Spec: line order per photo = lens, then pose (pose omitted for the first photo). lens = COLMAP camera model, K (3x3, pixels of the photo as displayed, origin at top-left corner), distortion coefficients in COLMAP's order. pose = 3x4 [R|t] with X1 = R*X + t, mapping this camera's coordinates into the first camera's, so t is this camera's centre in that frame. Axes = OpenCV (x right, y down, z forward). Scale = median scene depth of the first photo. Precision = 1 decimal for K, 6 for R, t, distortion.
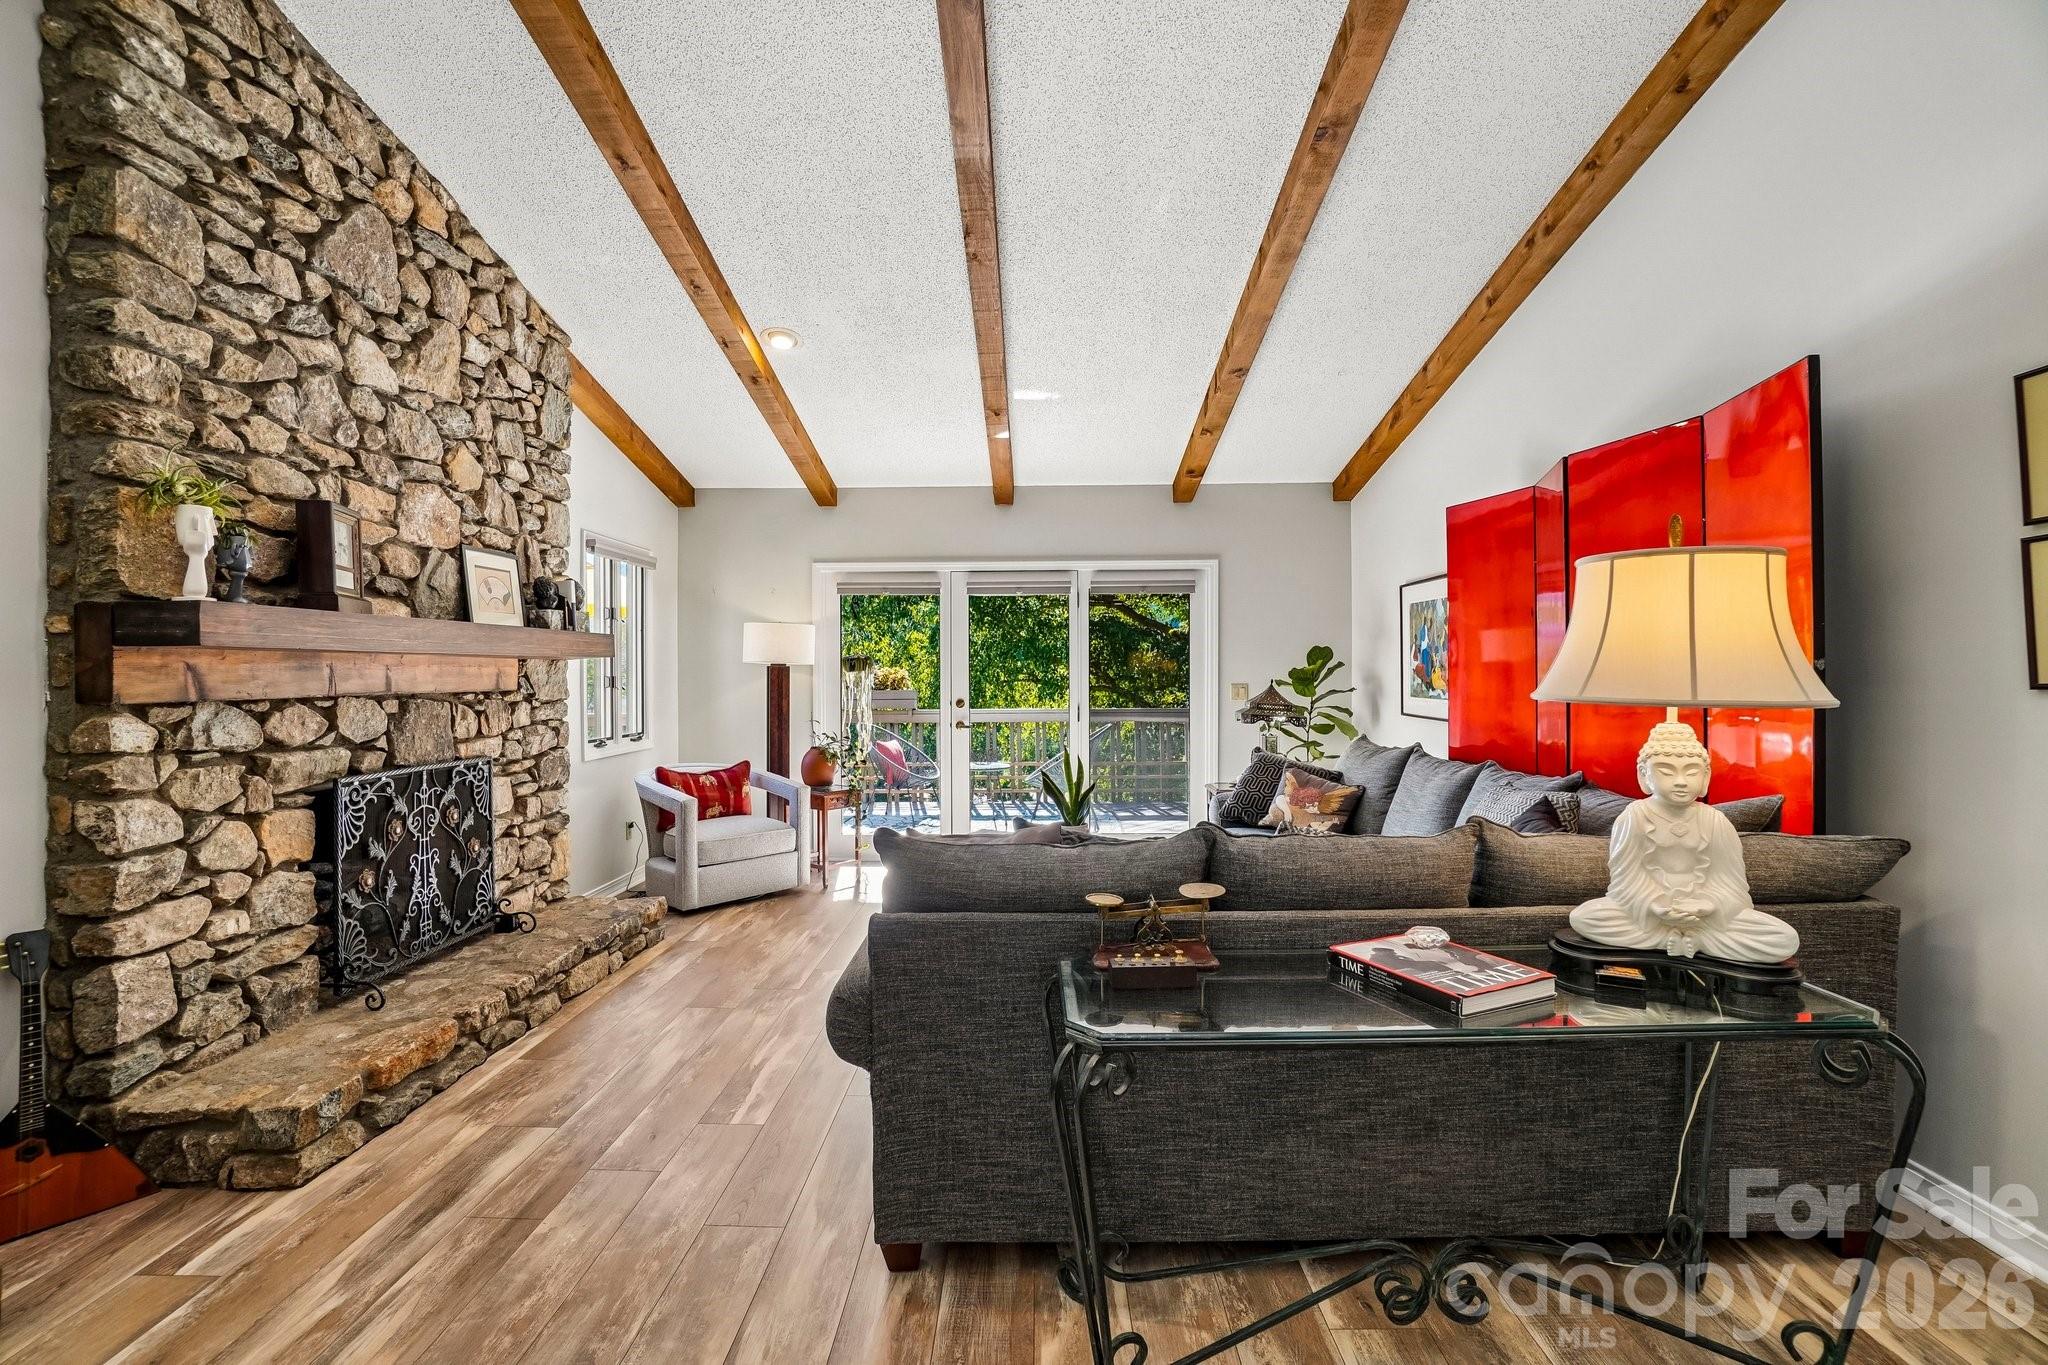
lens RADIAL K [[903.0, 0, 1017.8], [0, 903.0, 679.4], [0, 0, 1]] dist [-0.063215, 0.022431]
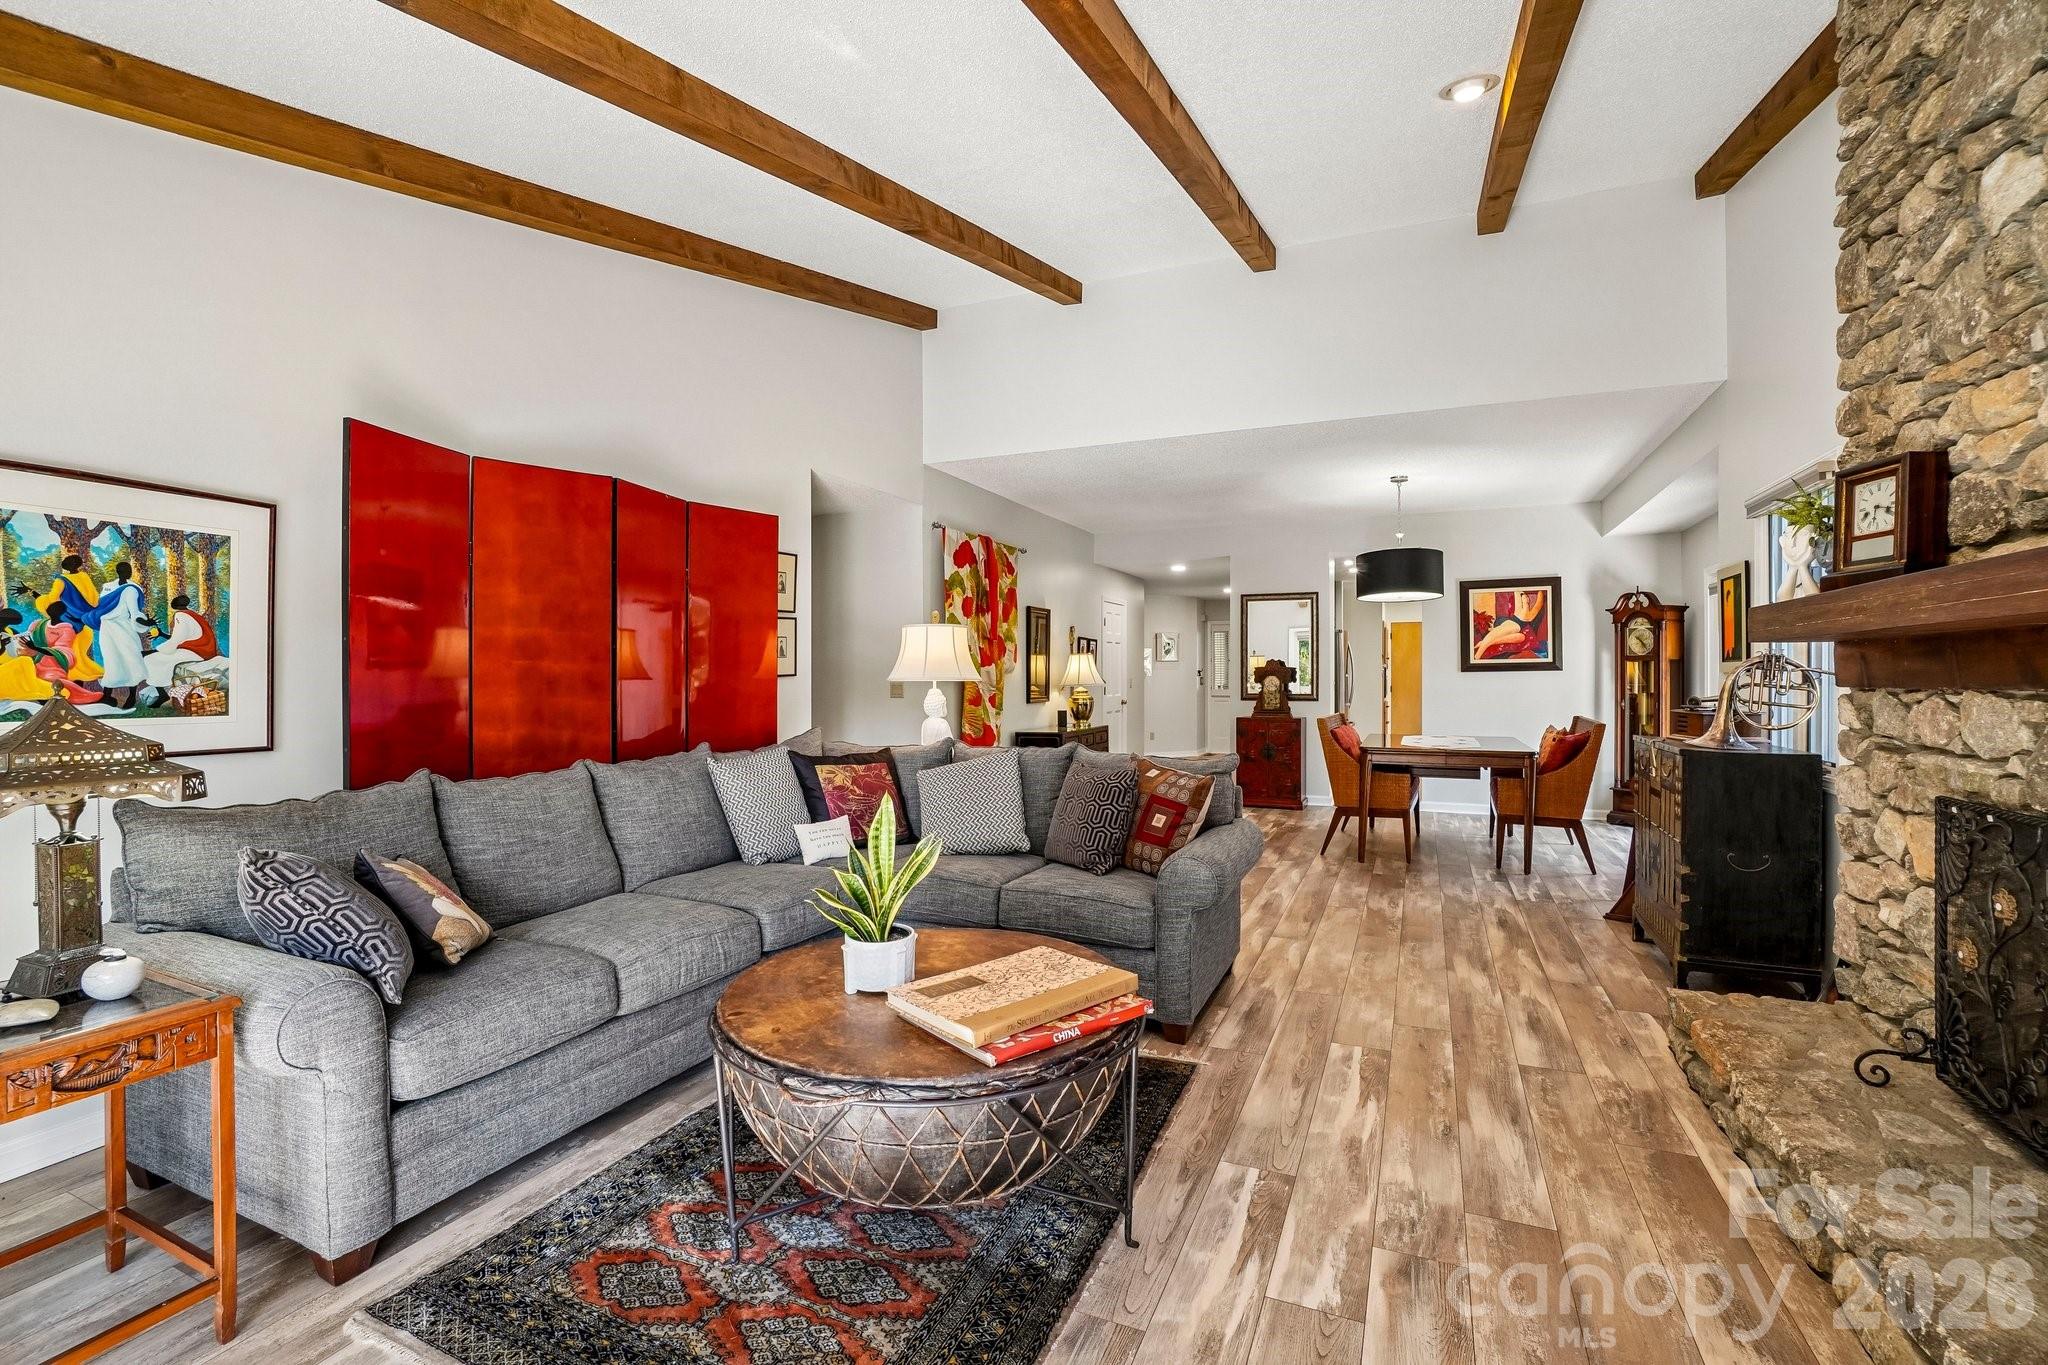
lens RADIAL K [[903.0, 0, 1017.8], [0, 903.0, 679.4], [0, 0, 1]] dist [-0.063215, 0.022431]
pose [[-0.917806, -0.000236, 0.397030, -0.368276], [0.002826, 0.999971, 0.007128, 0.002907], [-0.397020, 0.007664, -0.917778, 2.226090]]
